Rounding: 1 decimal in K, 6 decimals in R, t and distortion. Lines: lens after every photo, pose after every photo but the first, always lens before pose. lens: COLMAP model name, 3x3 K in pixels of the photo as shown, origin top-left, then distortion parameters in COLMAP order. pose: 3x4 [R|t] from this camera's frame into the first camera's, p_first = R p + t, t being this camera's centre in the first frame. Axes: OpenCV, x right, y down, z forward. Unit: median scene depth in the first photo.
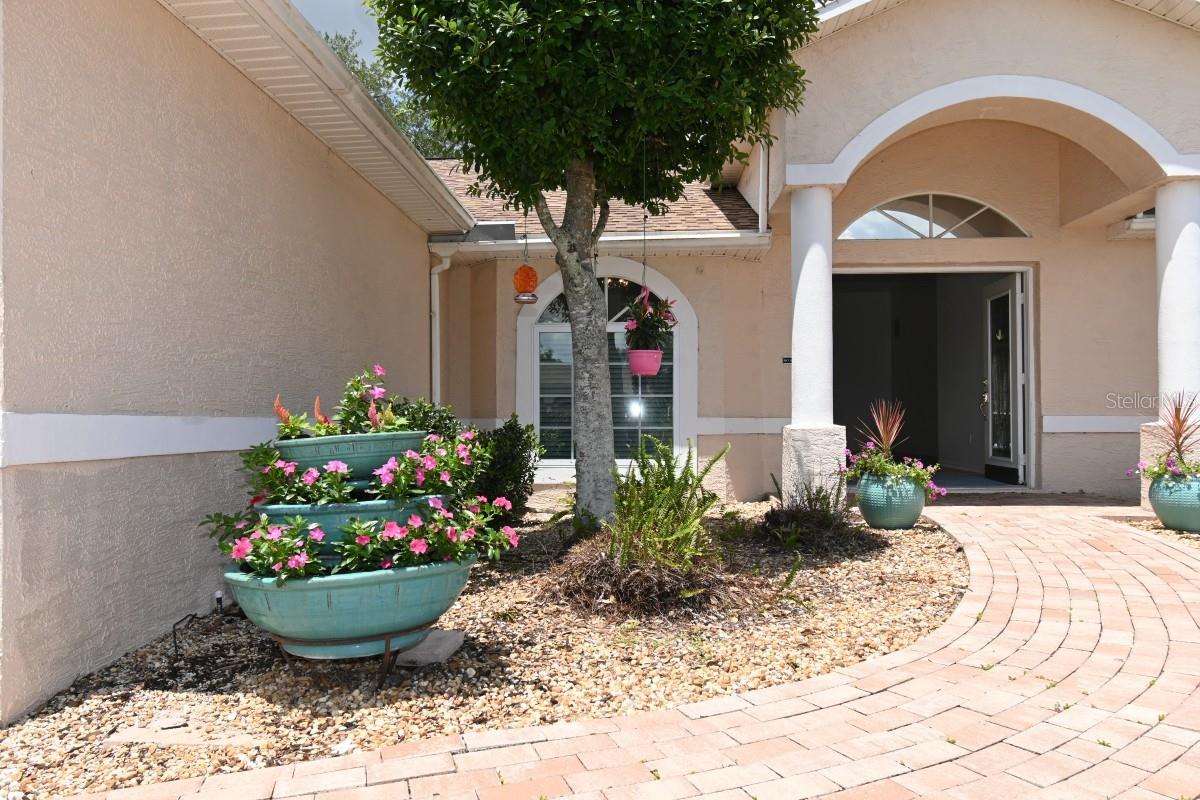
lens RADIAL K [[829.1, 0, 600.0], [0, 829.1, 400.0], [0, 0, 1]] dist [-0.006310, -0.000670]
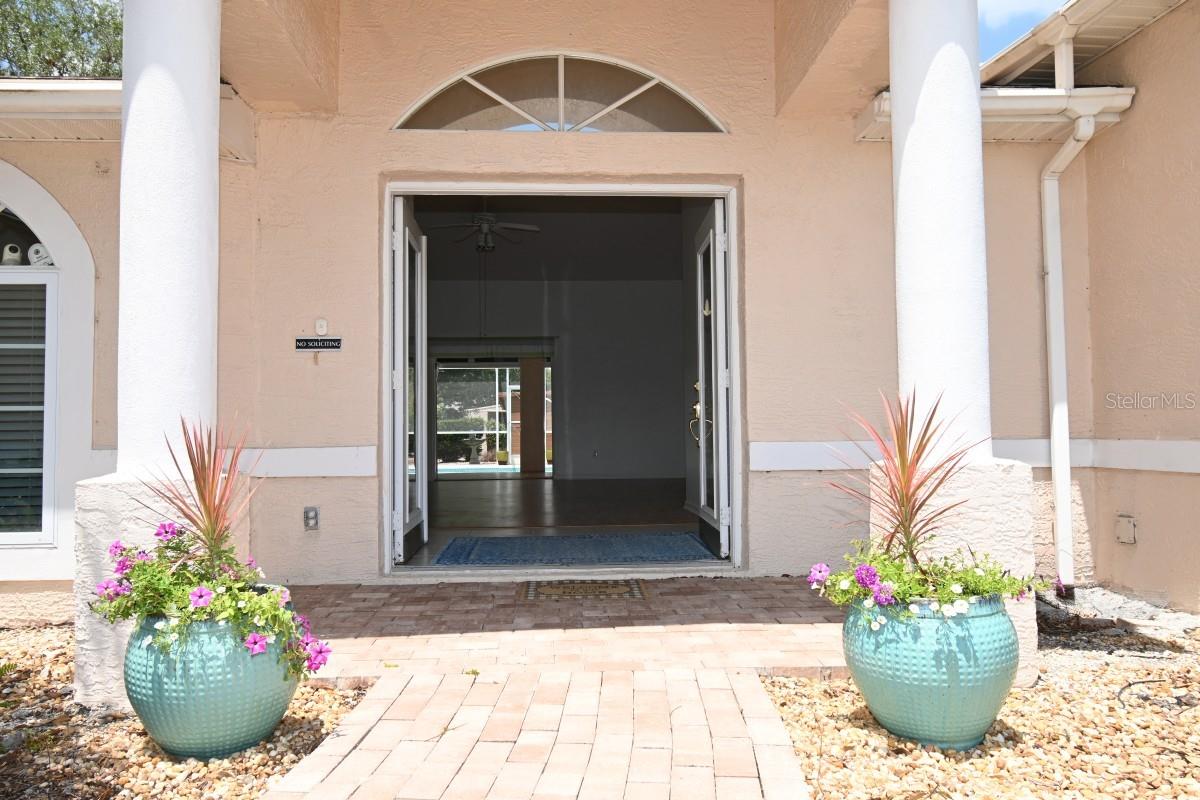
lens RADIAL K [[829.1, 0, 600.0], [0, 829.1, 400.0], [0, 0, 1]] dist [-0.006310, -0.000670]
pose [[0.993489, -0.001571, 0.113918, 0.365978], [0.003516, 0.999851, -0.016878, -0.000543], [-0.113875, 0.017169, 0.993347, 0.438836]]
